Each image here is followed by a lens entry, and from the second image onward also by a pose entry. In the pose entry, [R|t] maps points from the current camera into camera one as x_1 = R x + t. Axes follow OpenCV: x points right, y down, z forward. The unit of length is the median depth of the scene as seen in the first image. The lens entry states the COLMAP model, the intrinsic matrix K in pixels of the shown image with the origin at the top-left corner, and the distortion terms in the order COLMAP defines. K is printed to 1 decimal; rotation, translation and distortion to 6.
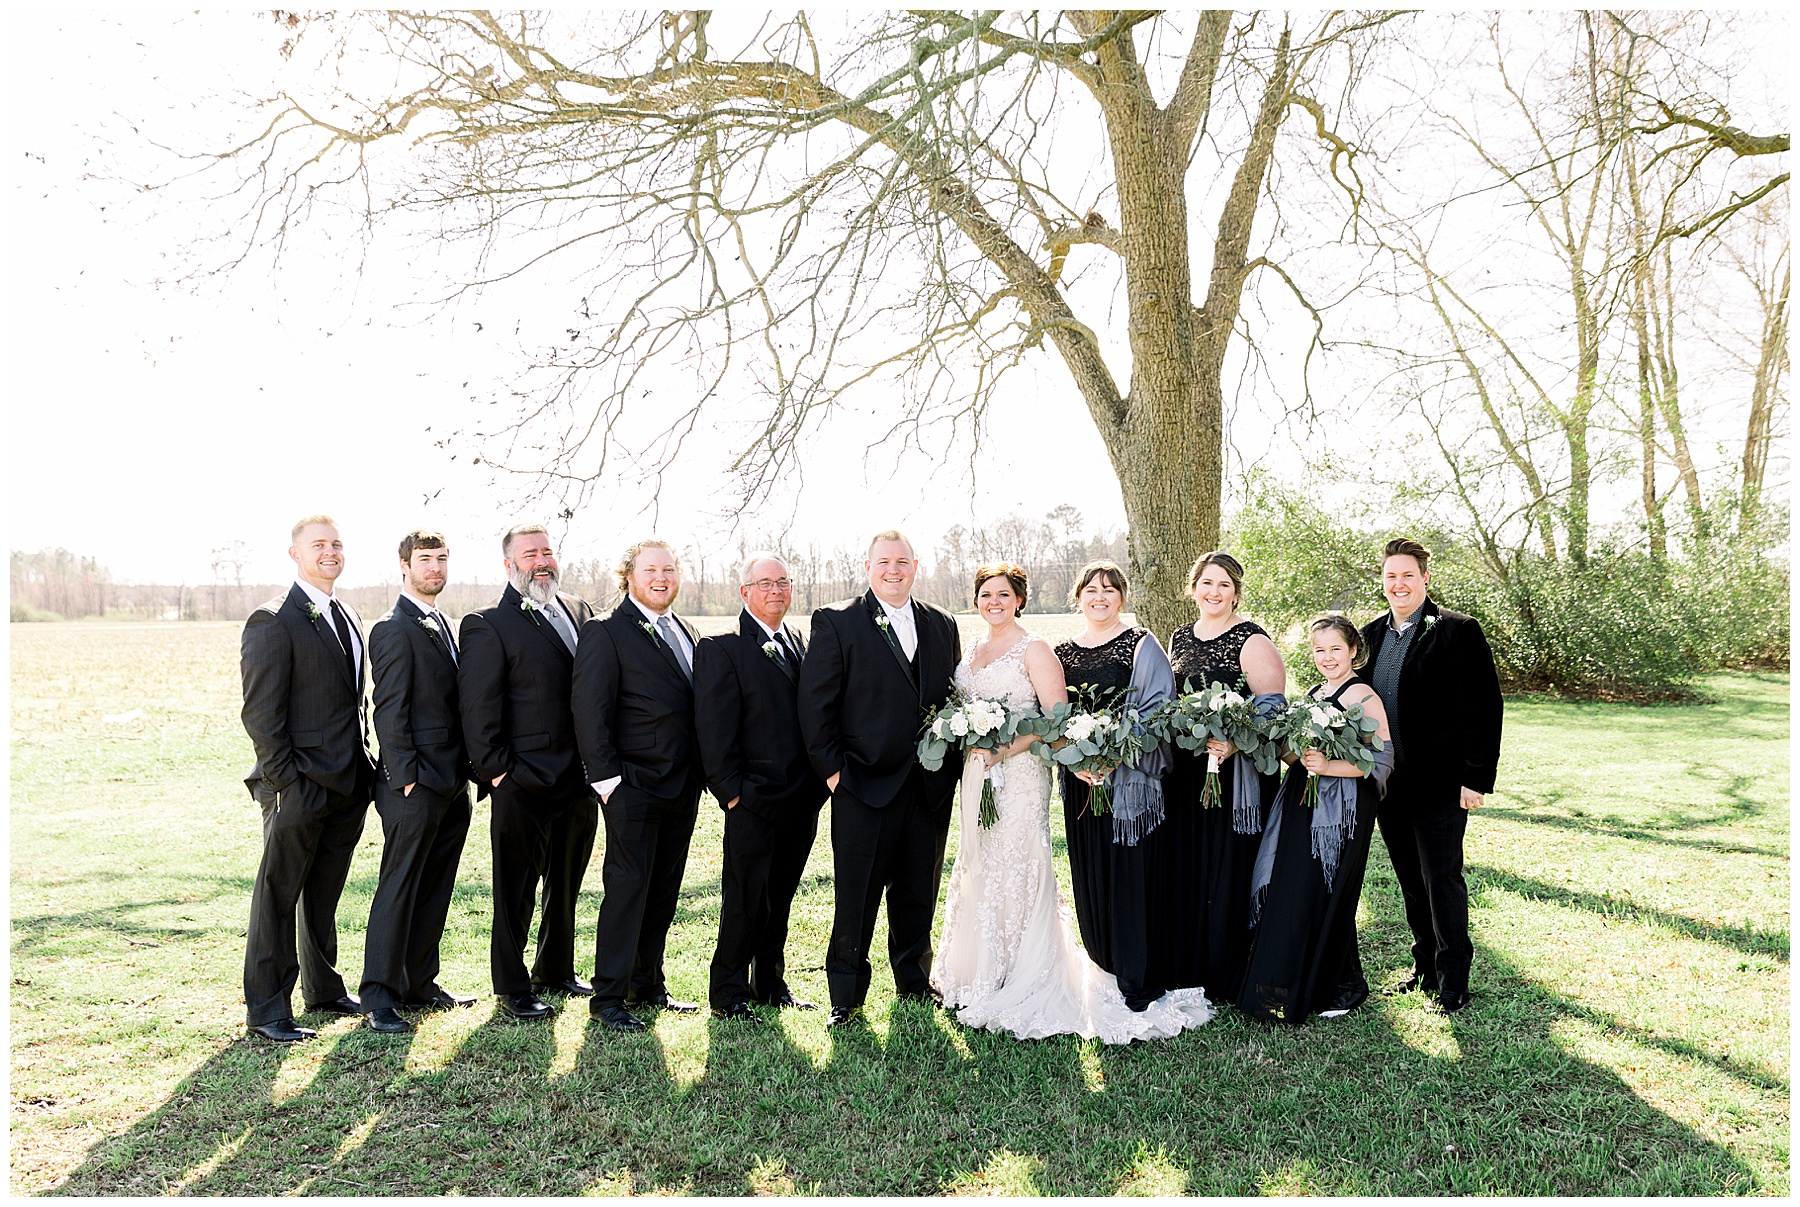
lens RADIAL K [[1672.5, 0, 988.3], [0, 1672.5, 612.9], [0, 0, 1]] dist [0.002013, 0.000000]
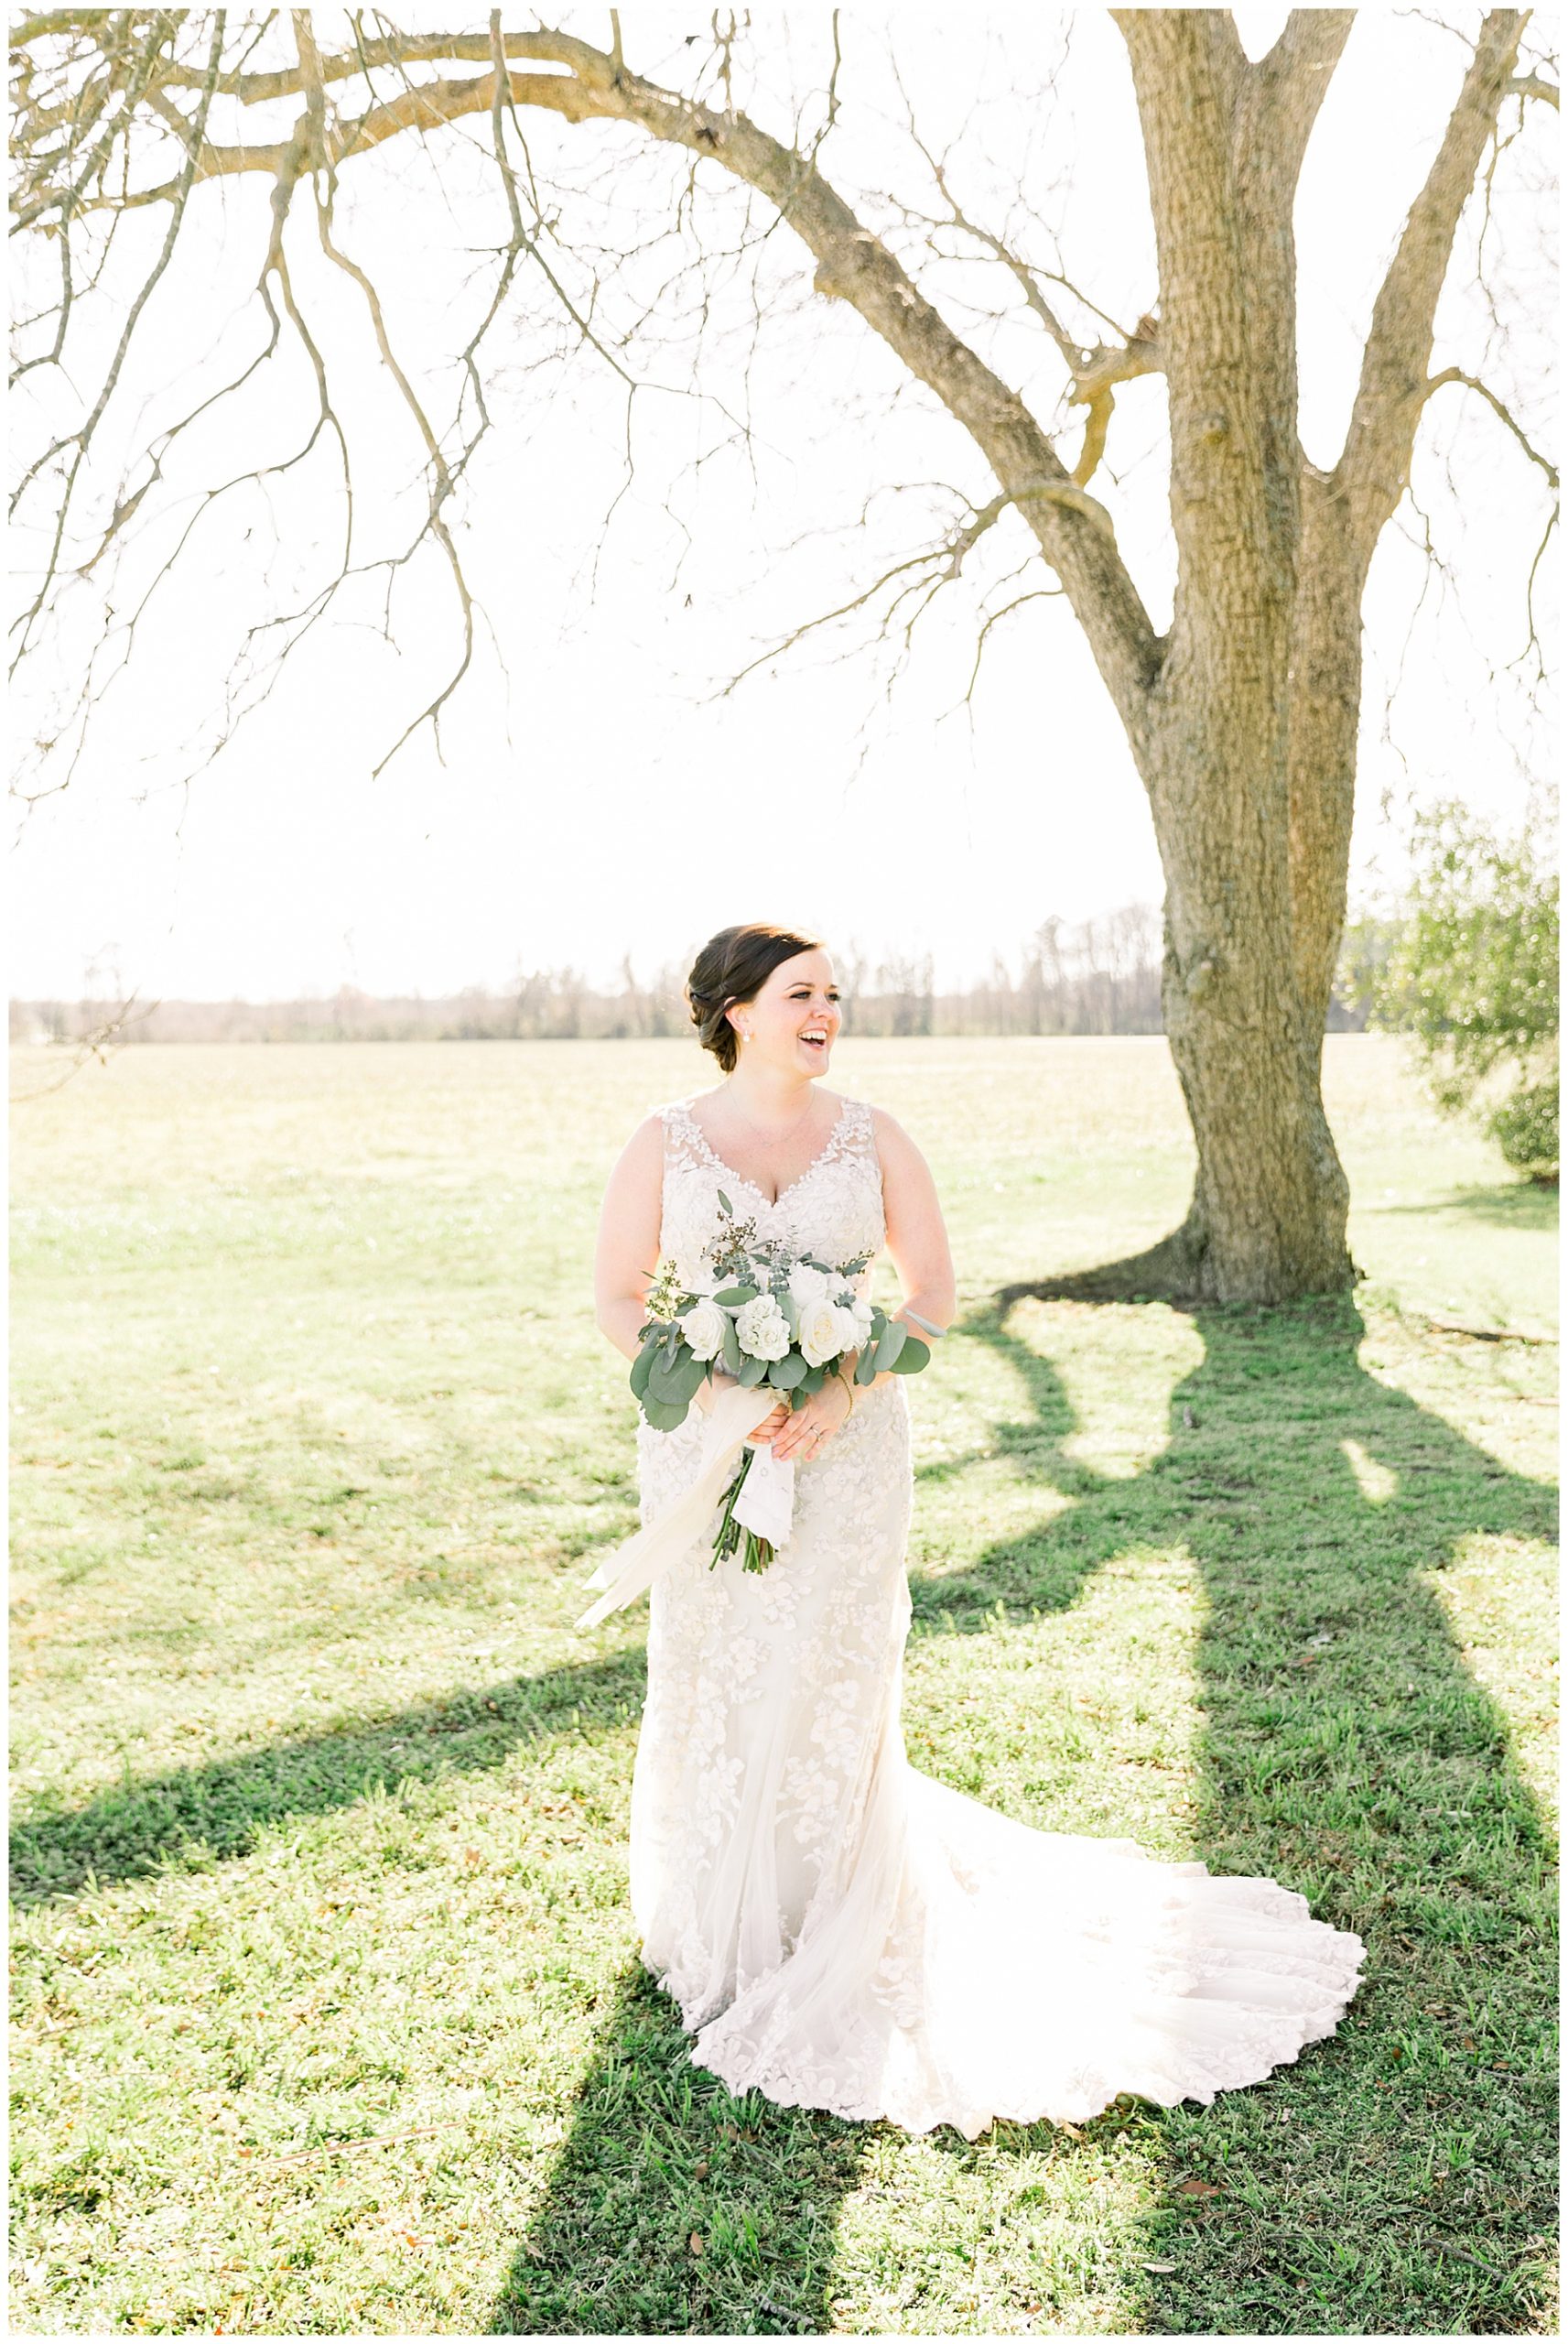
lens RADIAL K [[2234.3, 0, 794.8], [0, 2234.3, 1298.1], [0, 0, 1]] dist [-0.004808, 0.000000]
pose [[0.990605, 0.017069, -0.135687, 0.058644], [-0.001148, 0.993184, 0.116555, -0.004134], [0.136751, -0.115304, 0.983872, 0.246389]]
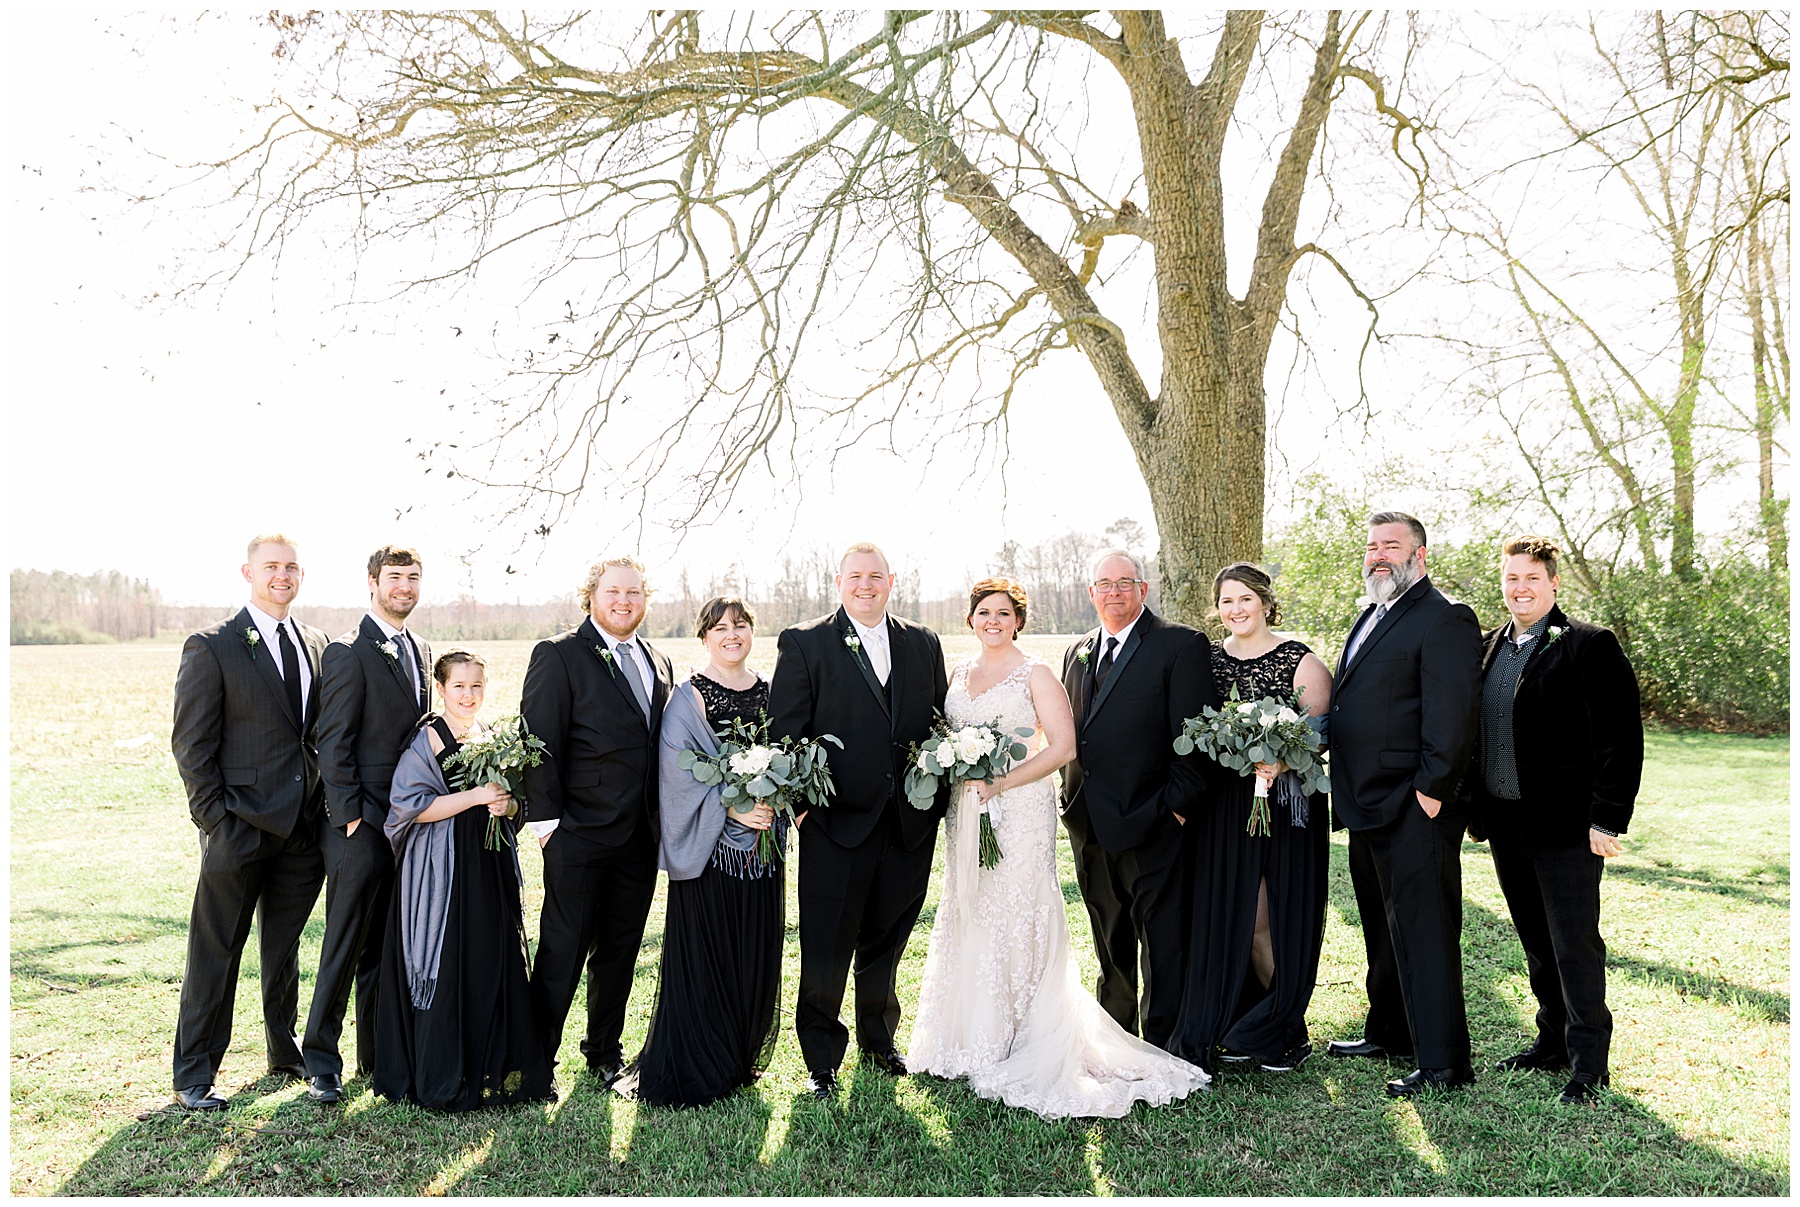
lens RADIAL K [[1750.9, 0, 868.2], [0, 1750.9, 597.7], [0, 0, 1]] dist [0.019575, 0.000000]
pose [[0.994854, -0.003959, -0.101244, 0.019729], [0.001921, 0.999794, -0.020224, -0.000382], [0.101303, 0.019926, 0.994656, 0.026617]]
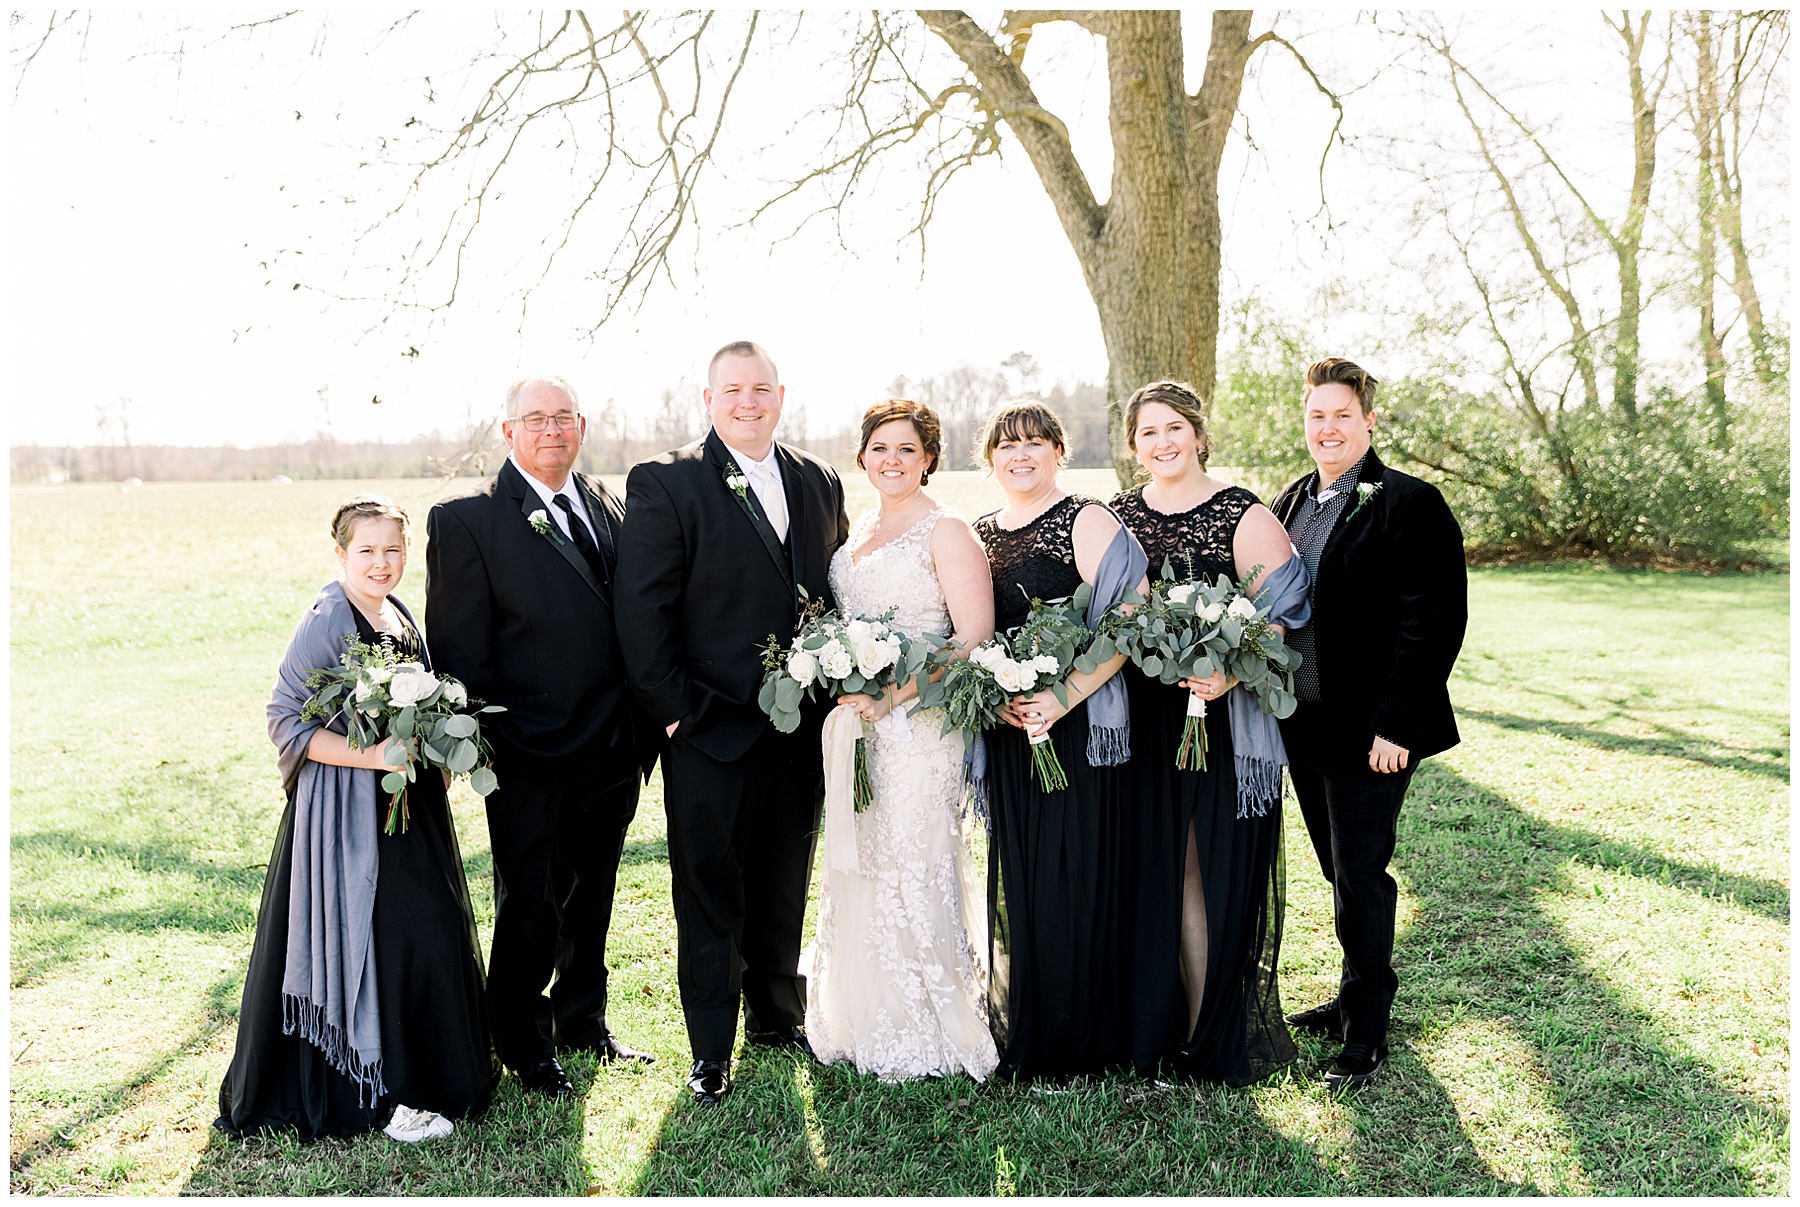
lens RADIAL K [[1810.5, 0, 891.3], [0, 1810.5, 612.8], [0, 0, 1]] dist [0.001594, 0.000000]
pose [[0.999677, -0.002717, -0.025285, 0.000291], [0.004680, 0.996949, 0.077918, 0.000779], [0.024996, -0.078011, 0.996639, 0.090160]]
